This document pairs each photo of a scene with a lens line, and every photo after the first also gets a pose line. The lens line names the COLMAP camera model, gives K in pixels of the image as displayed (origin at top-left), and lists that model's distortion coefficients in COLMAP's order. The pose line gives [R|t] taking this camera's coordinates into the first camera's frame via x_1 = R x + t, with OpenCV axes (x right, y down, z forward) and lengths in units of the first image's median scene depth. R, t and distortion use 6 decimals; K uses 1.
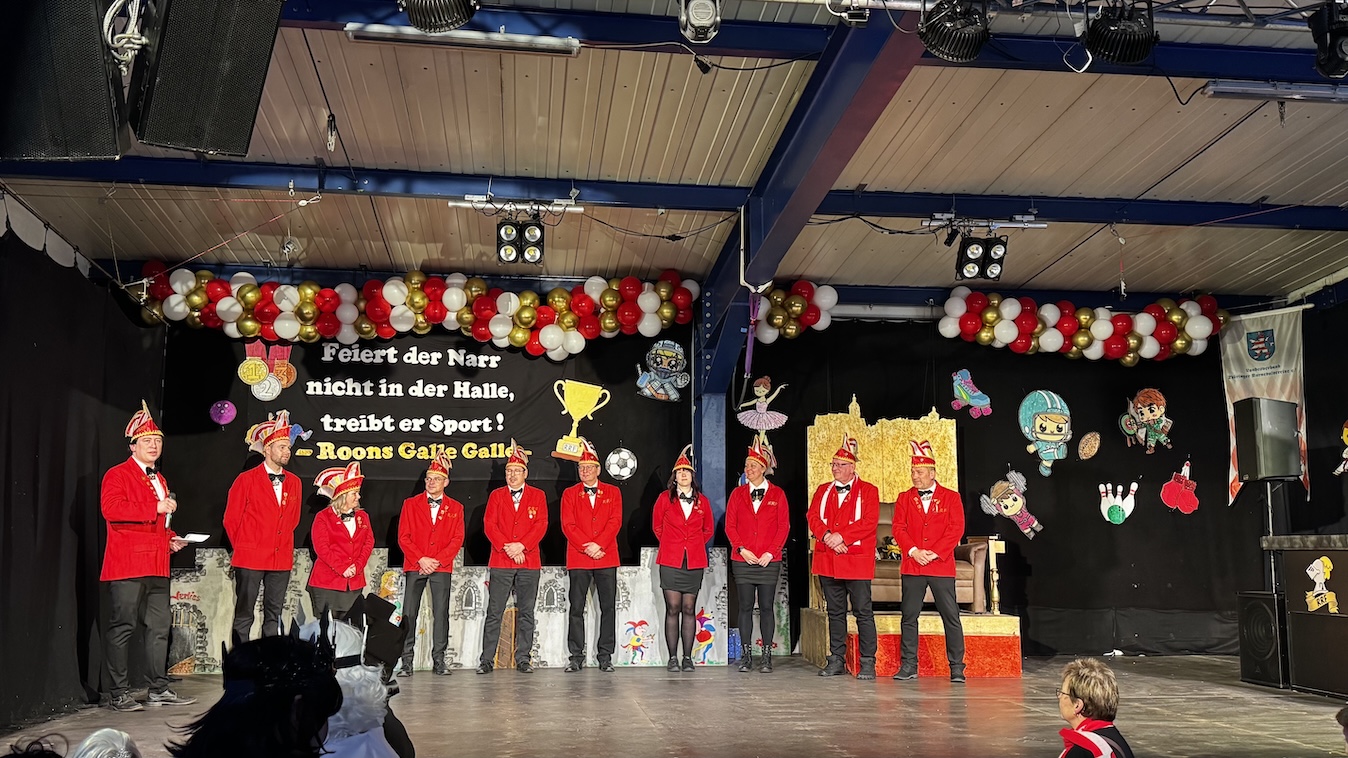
lens RADIAL K [[1204.2, 0, 679.2], [0, 1204.2, 382.4], [0, 0, 1]] dist [0.191670, -0.384471]
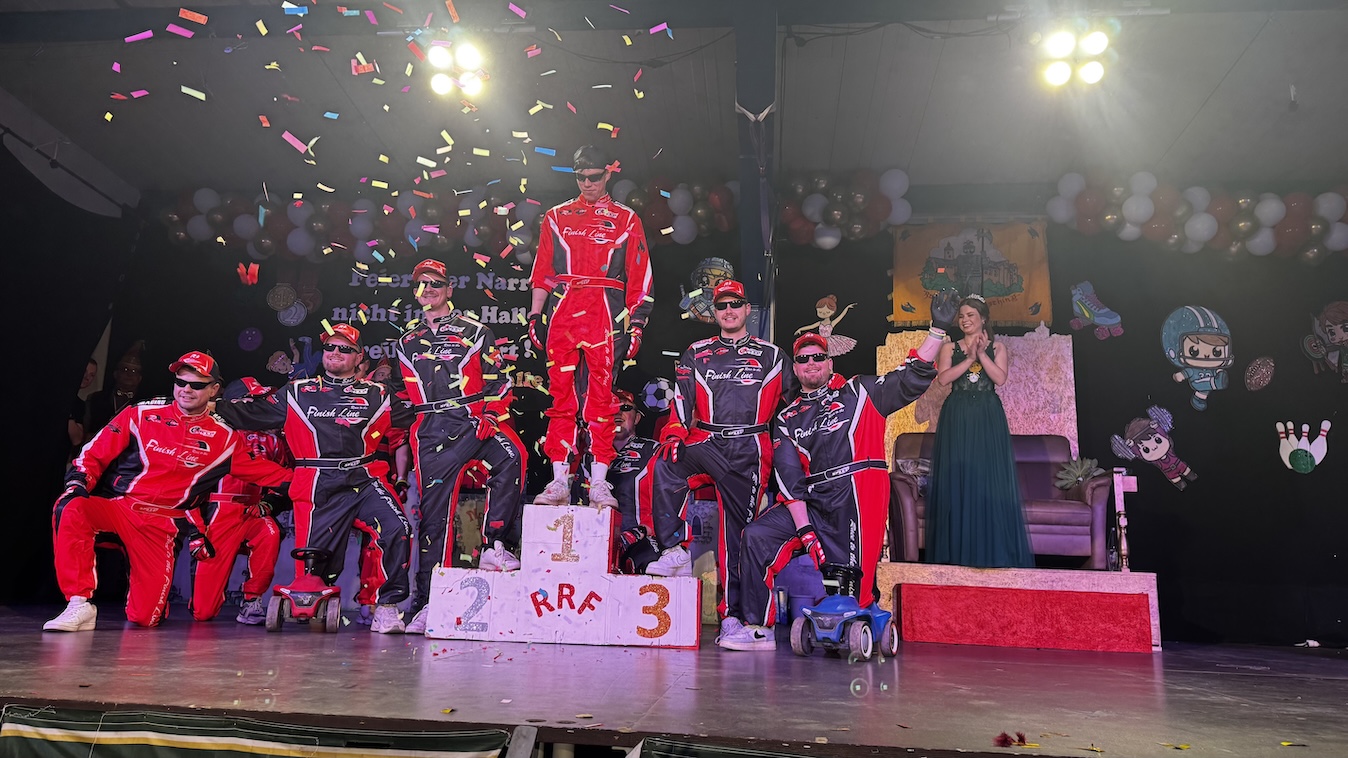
lens RADIAL K [[937.6, 0, 669.6], [0, 937.6, 382.2], [0, 0, 1]] dist [0.175194, -0.323456]
pose [[0.972102, -0.015768, -0.234028, 0.121244], [-0.001555, 0.997283, -0.073653, 0.110361], [0.234554, 0.071962, 0.969436, 0.343958]]
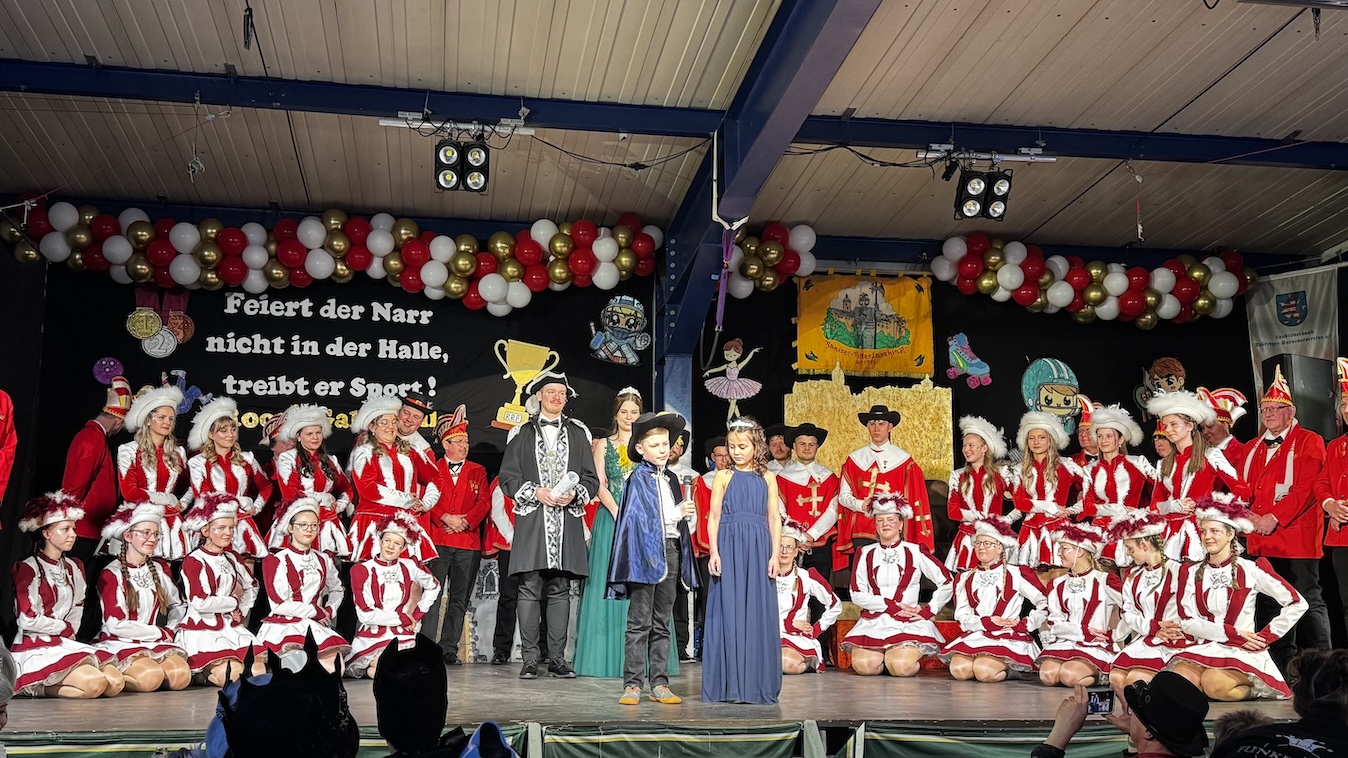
lens RADIAL K [[1402.6, 0, 677.0], [0, 1402.6, 376.1], [0, 0, 1]] dist [0.195196, -0.383831]
pose [[0.999247, 0.007564, 0.038048, -0.010990], [-0.007015, 0.999870, -0.014538, 0.039042], [-0.038153, 0.014260, 0.999170, -0.017992]]
